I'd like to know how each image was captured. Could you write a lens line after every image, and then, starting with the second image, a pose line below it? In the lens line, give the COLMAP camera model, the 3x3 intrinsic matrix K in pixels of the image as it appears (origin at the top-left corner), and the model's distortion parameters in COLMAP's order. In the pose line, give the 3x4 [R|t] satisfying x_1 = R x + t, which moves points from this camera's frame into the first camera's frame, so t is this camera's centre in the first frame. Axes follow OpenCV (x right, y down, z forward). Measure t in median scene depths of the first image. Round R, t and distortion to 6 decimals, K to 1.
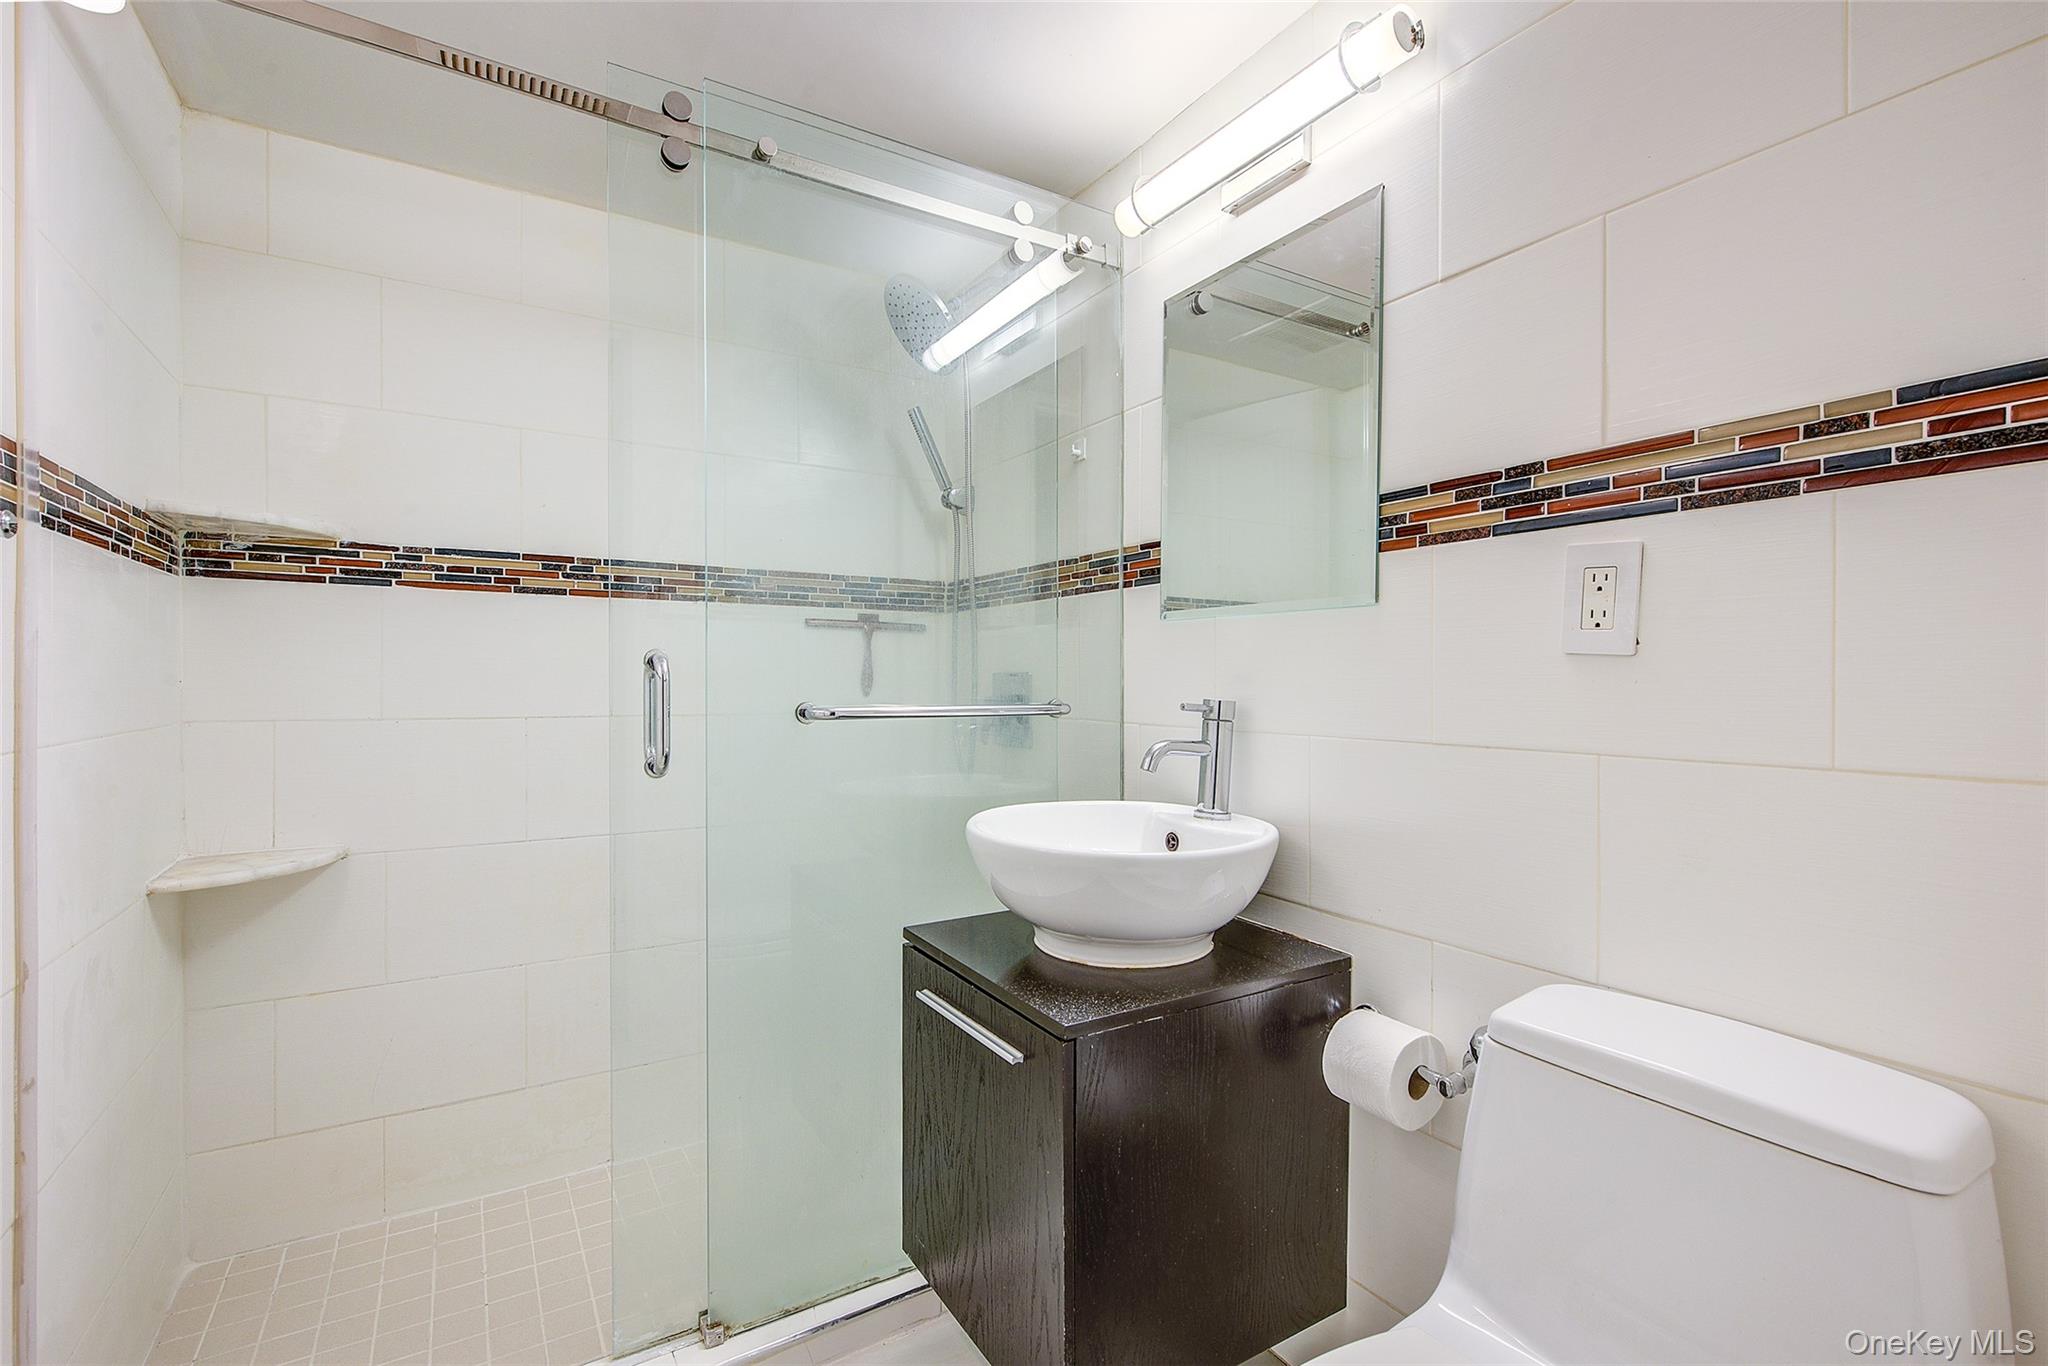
lens RADIAL K [[891.7, 0, 1003.7], [0, 891.7, 688.8], [0, 0, 1]] dist [-0.000233, -0.001082]
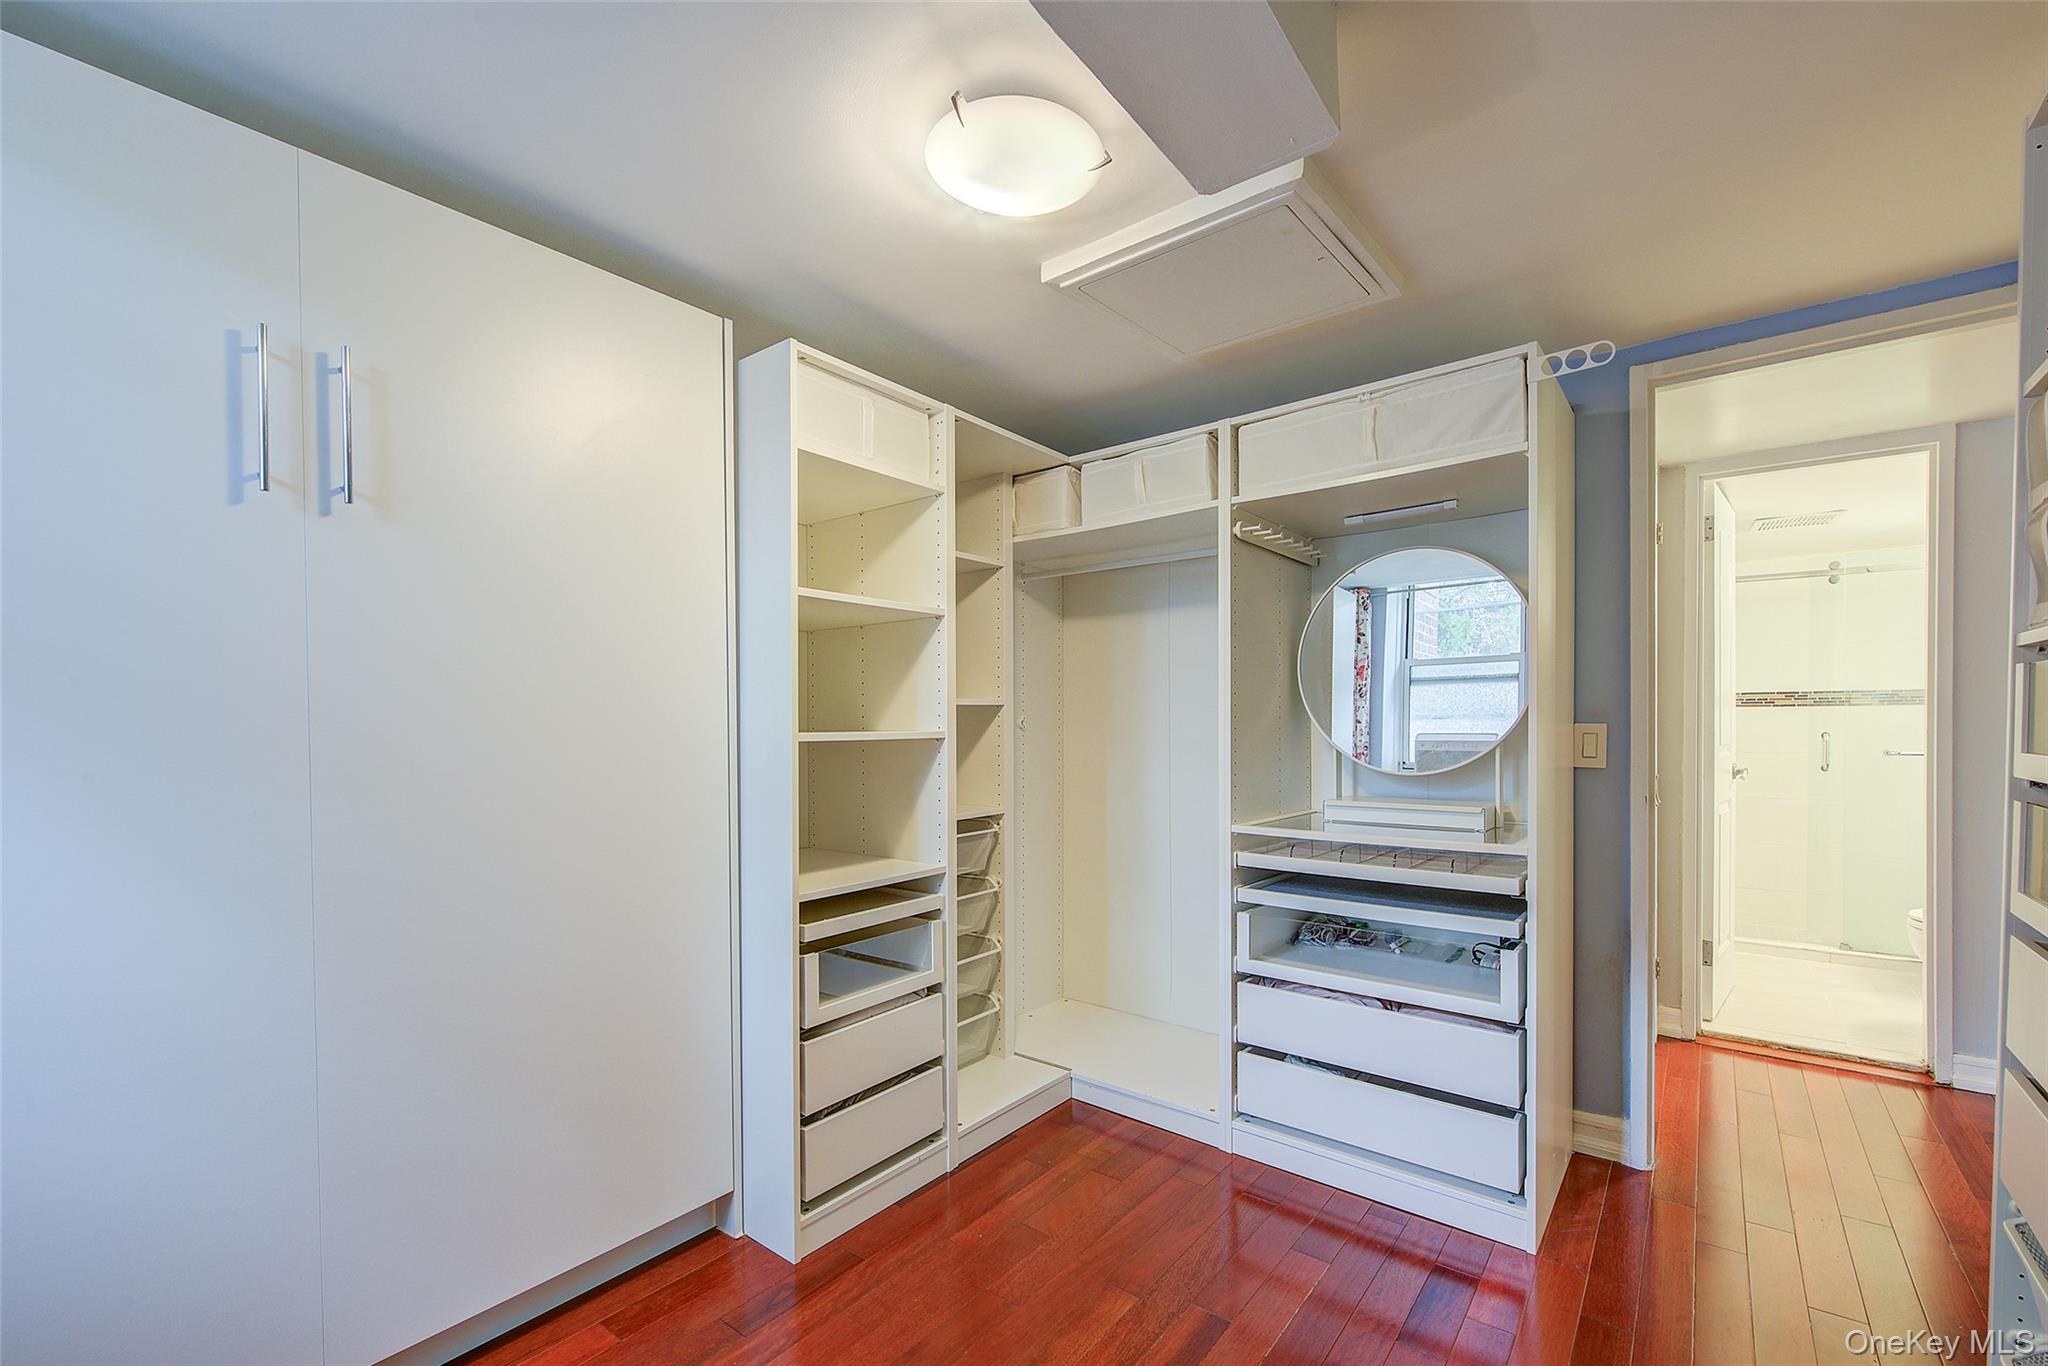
lens RADIAL K [[852.9, 0, 1023.9], [0, 852.9, 738.3], [0, 0, 1]] dist [-0.013763, -0.000253]
pose [[0.348682, 0.011562, -0.937170, 1.597172], [-0.006336, 0.999930, 0.009979, -0.034475], [0.937220, 0.002458, 0.348731, -3.049260]]
